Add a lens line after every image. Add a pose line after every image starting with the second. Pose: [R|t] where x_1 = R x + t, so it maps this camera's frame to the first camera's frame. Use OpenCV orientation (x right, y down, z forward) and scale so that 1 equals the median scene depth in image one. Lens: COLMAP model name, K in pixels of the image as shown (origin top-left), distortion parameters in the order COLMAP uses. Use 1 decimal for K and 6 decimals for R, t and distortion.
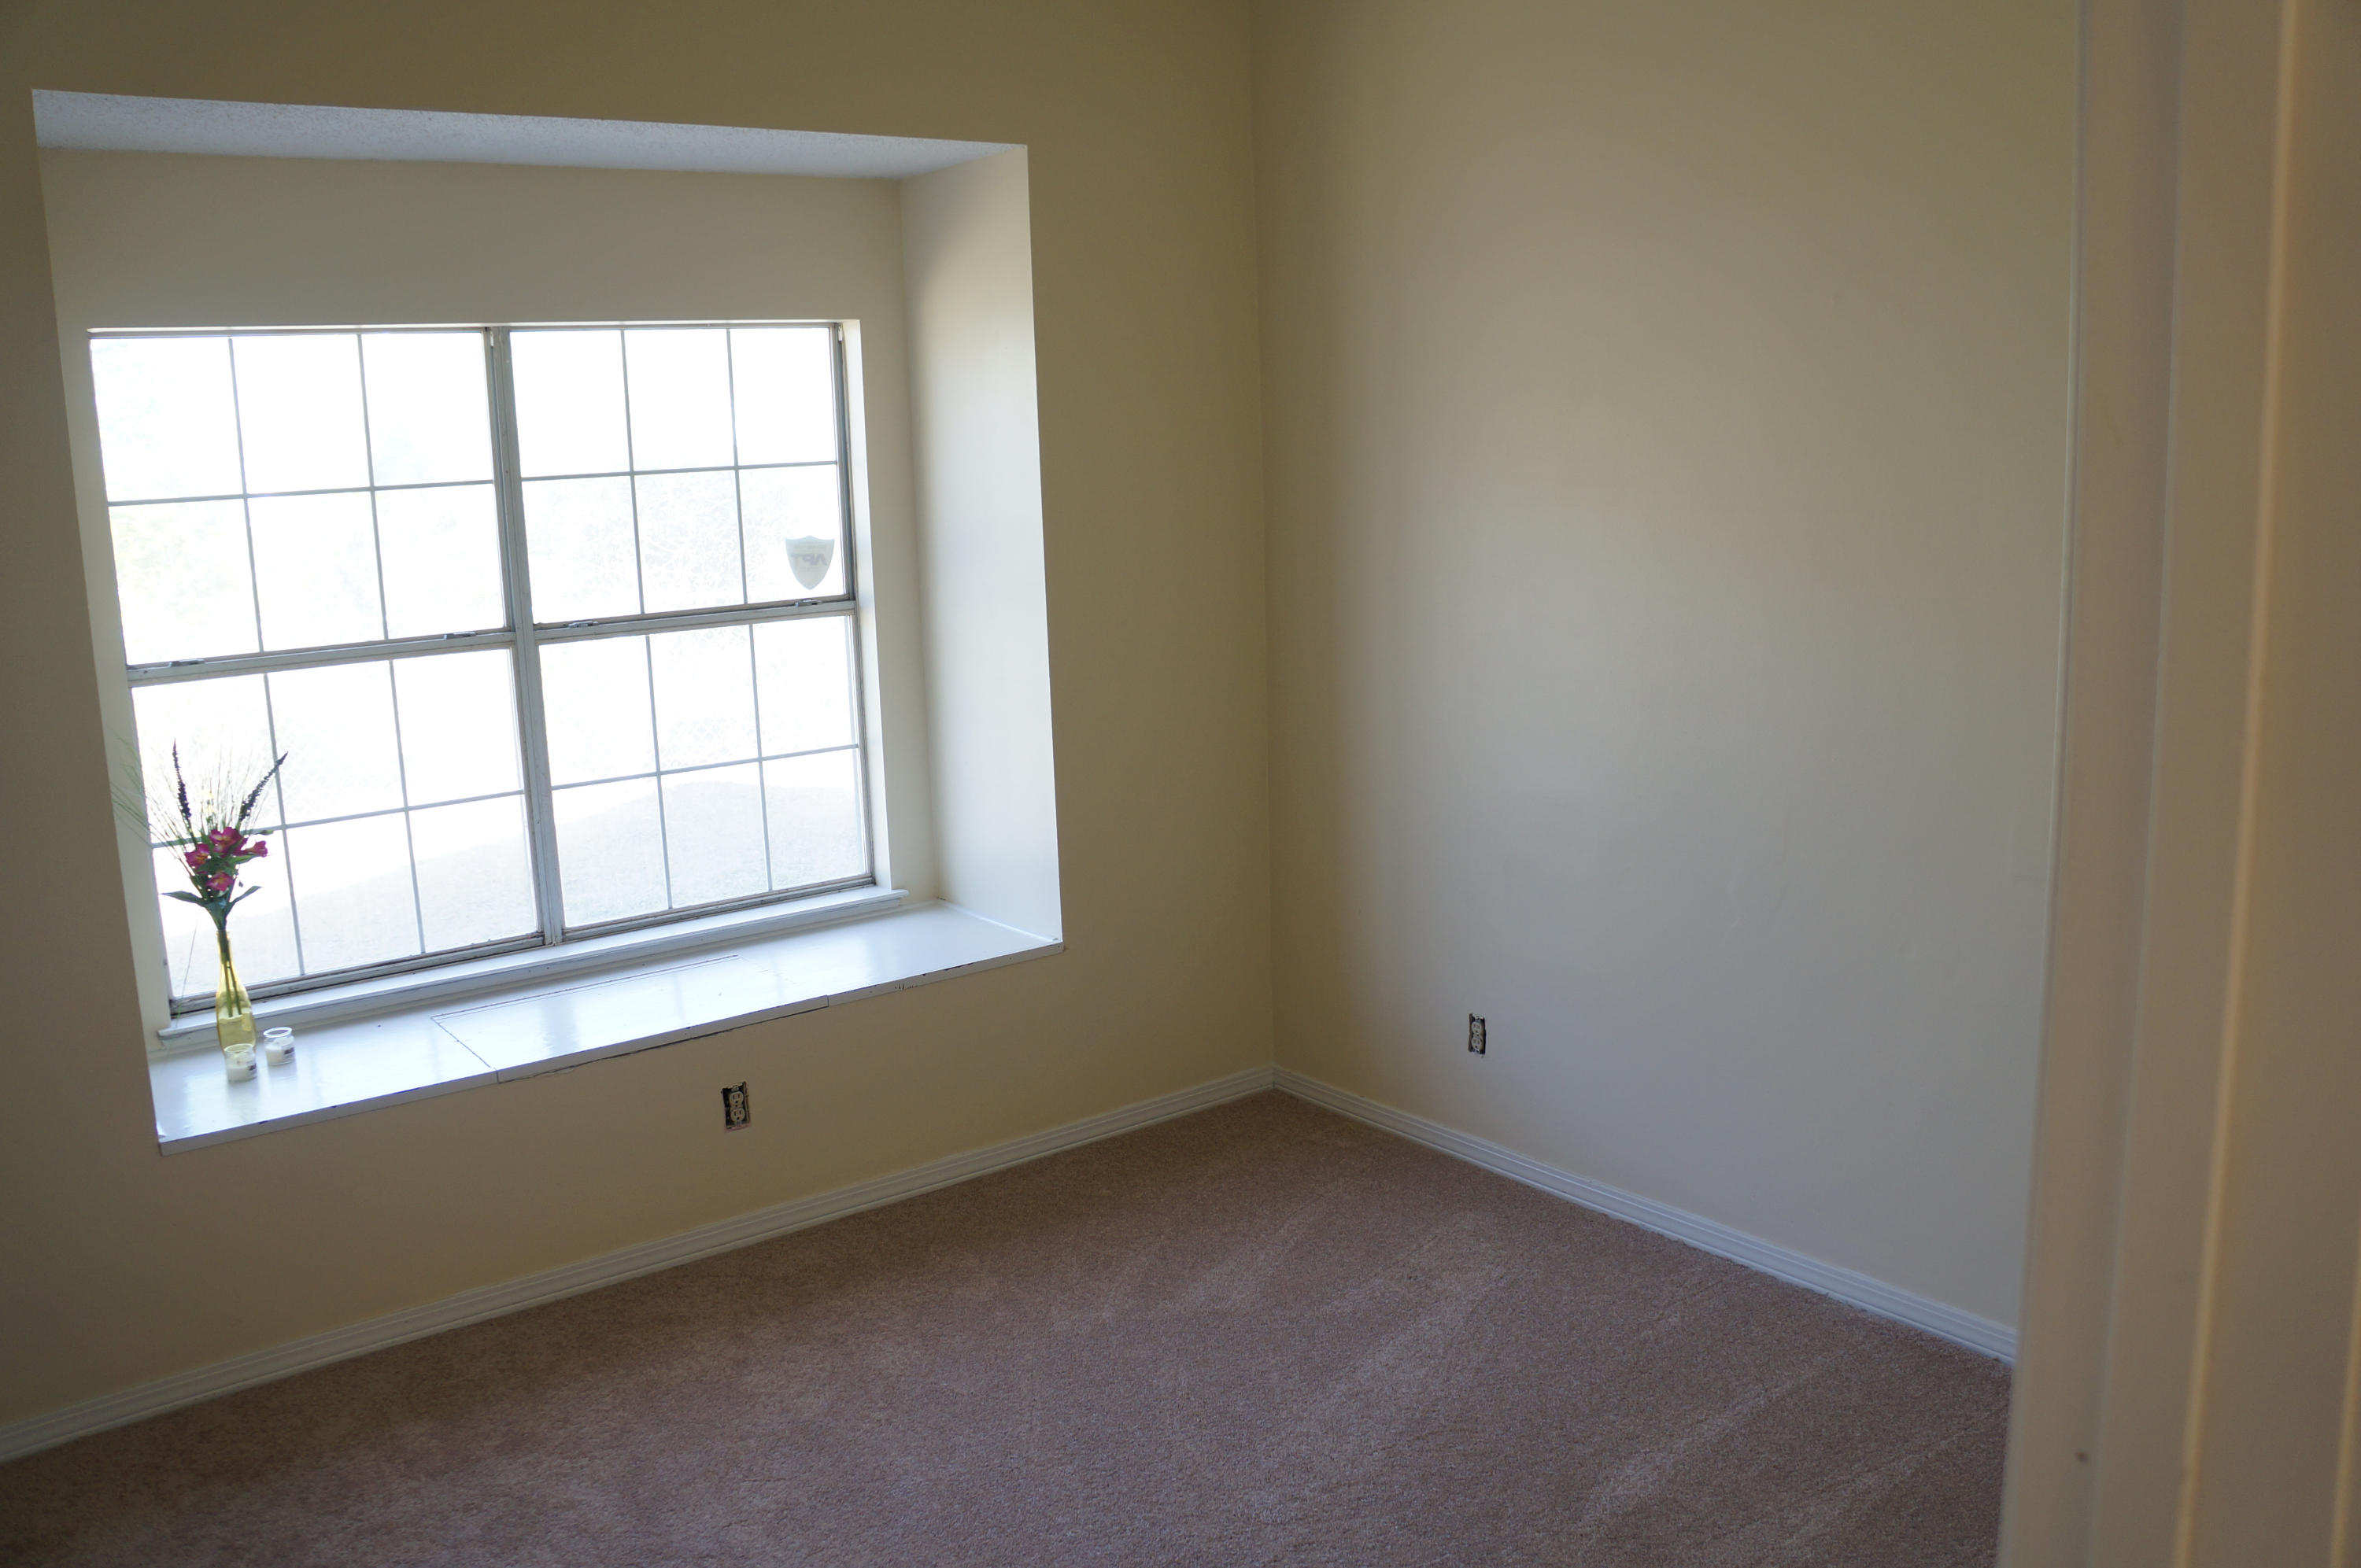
lens RADIAL K [[1845.6, 0, 1193.0], [0, 1845.6, 753.8], [0, 0, 1]] dist [-0.184299, 0.132187]
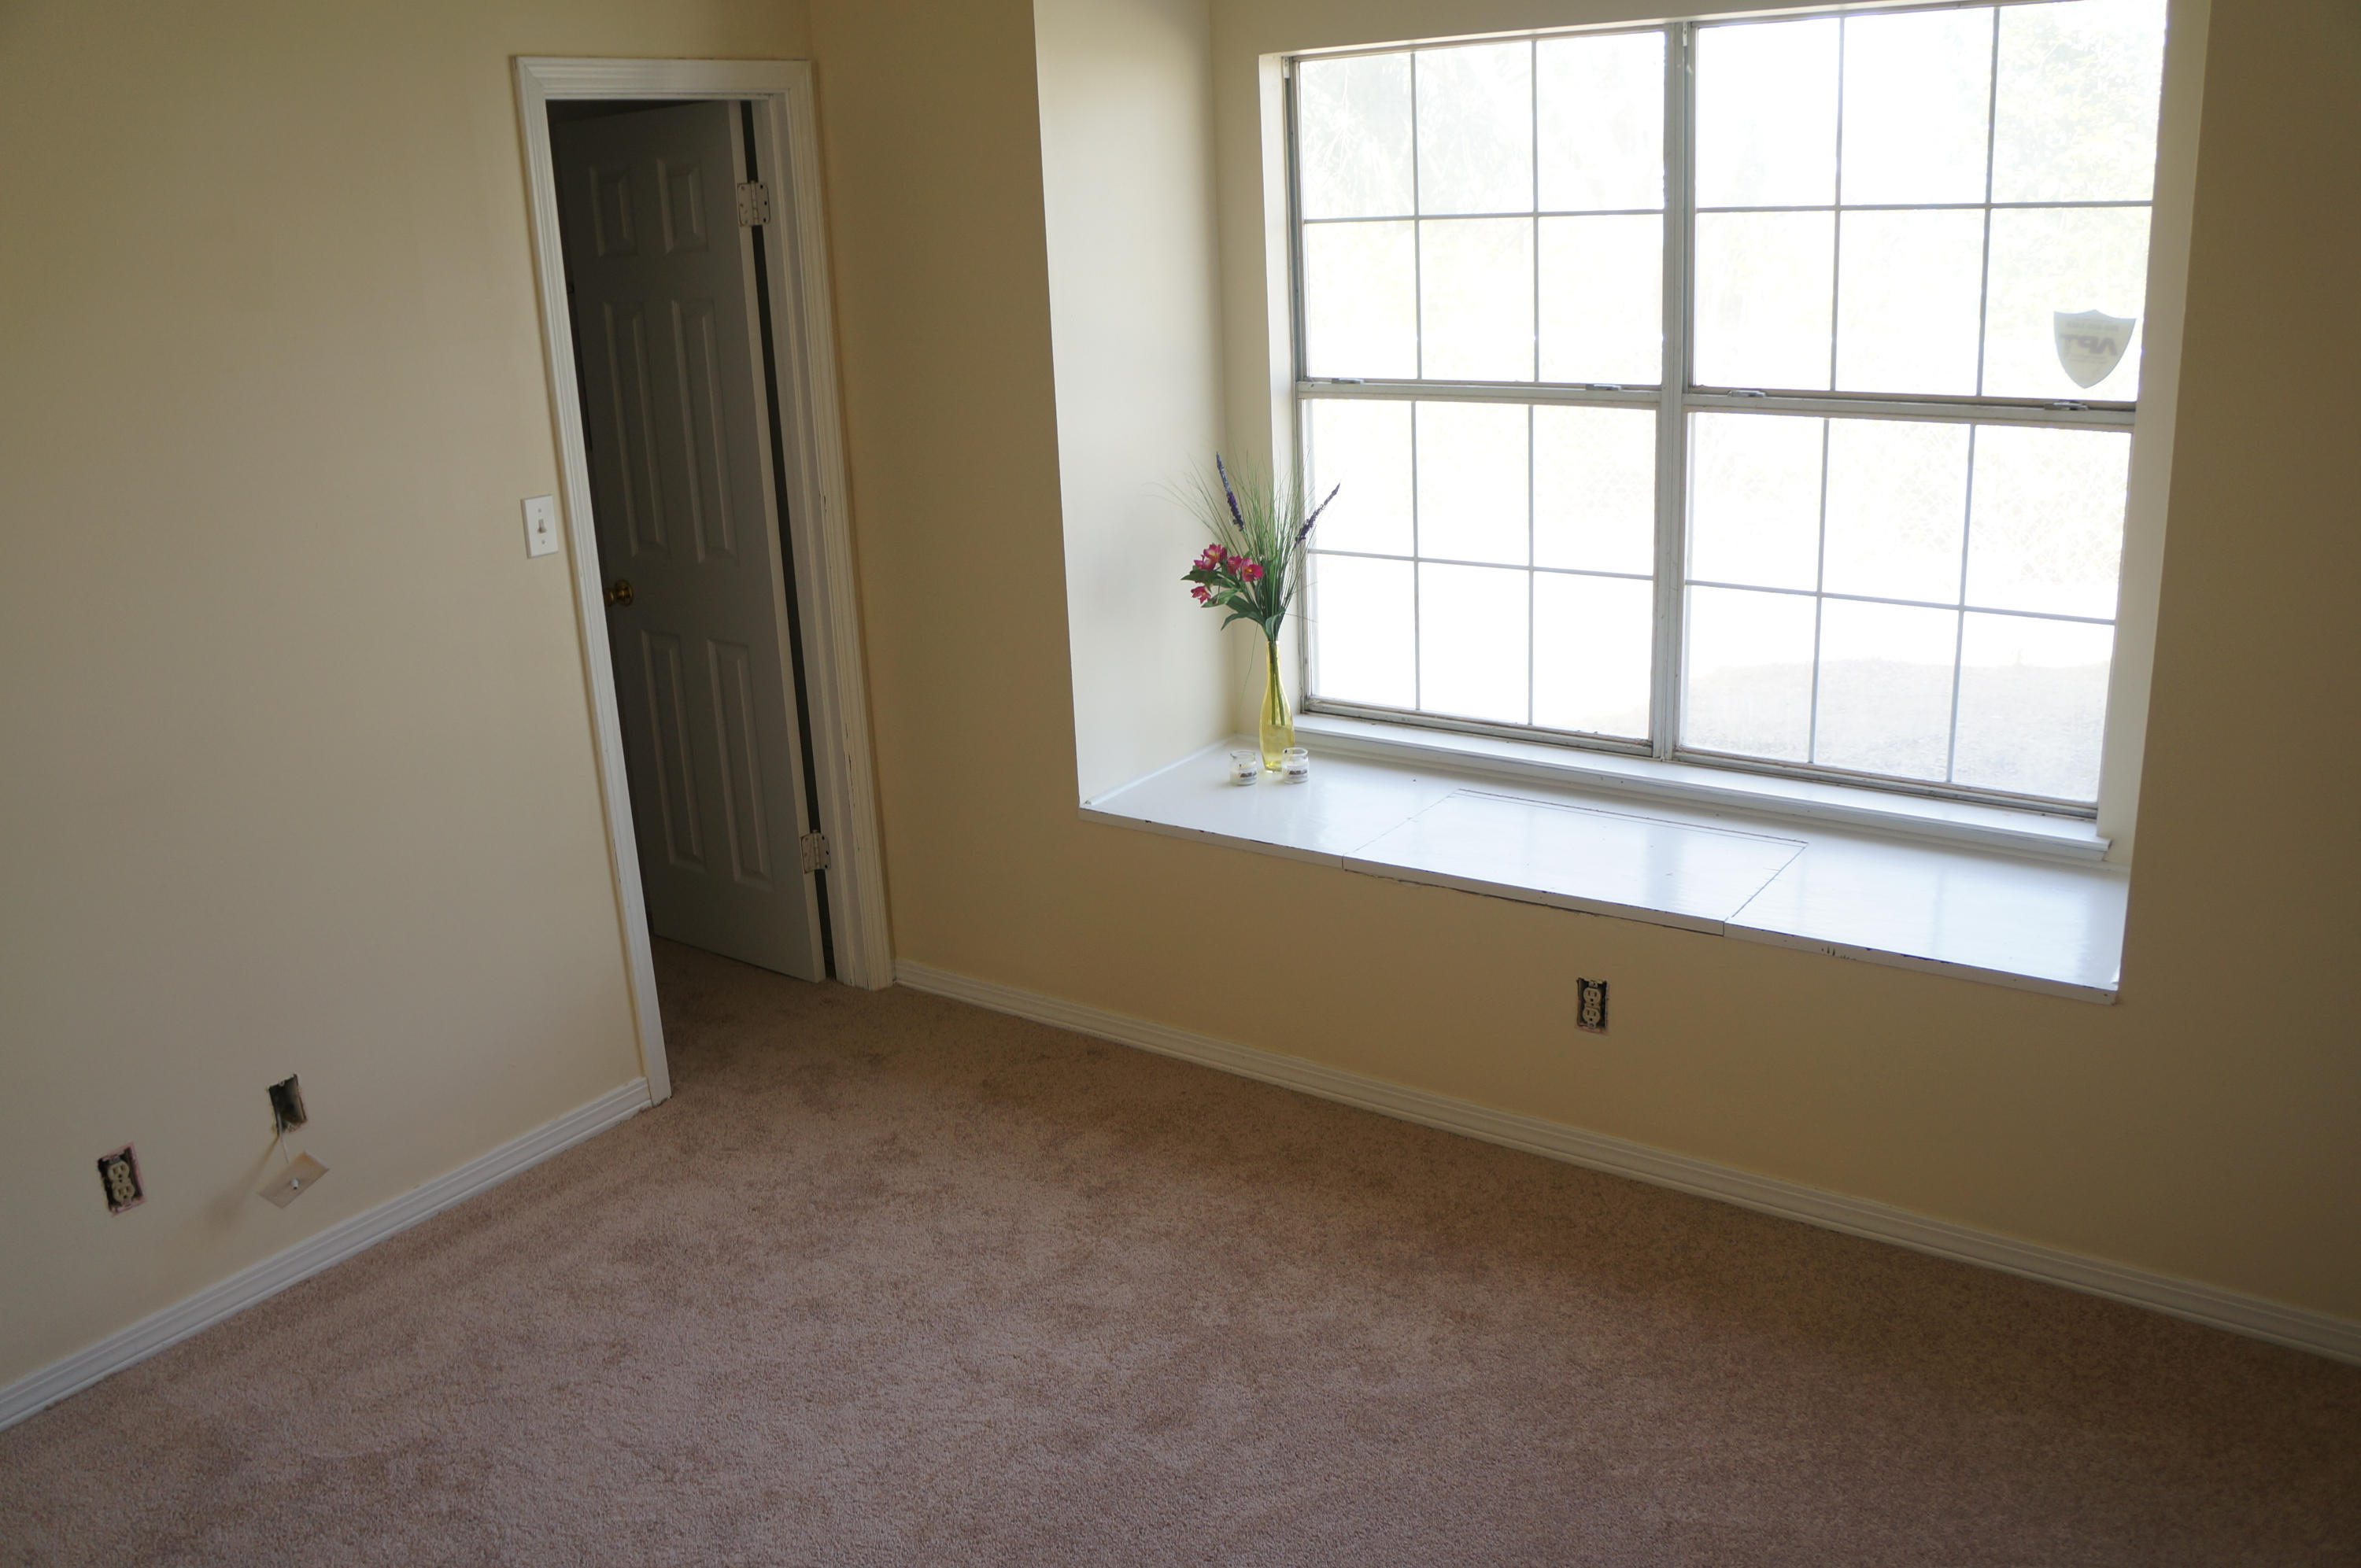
lens RADIAL K [[1845.6, 0, 1193.0], [0, 1845.6, 753.8], [0, 0, 1]] dist [-0.184299, 0.132187]
pose [[0.297474, 0.287544, -0.910400, 0.382615], [-0.130210, 0.956877, 0.259677, -0.096928], [0.945809, 0.041296, 0.322087, 0.520578]]
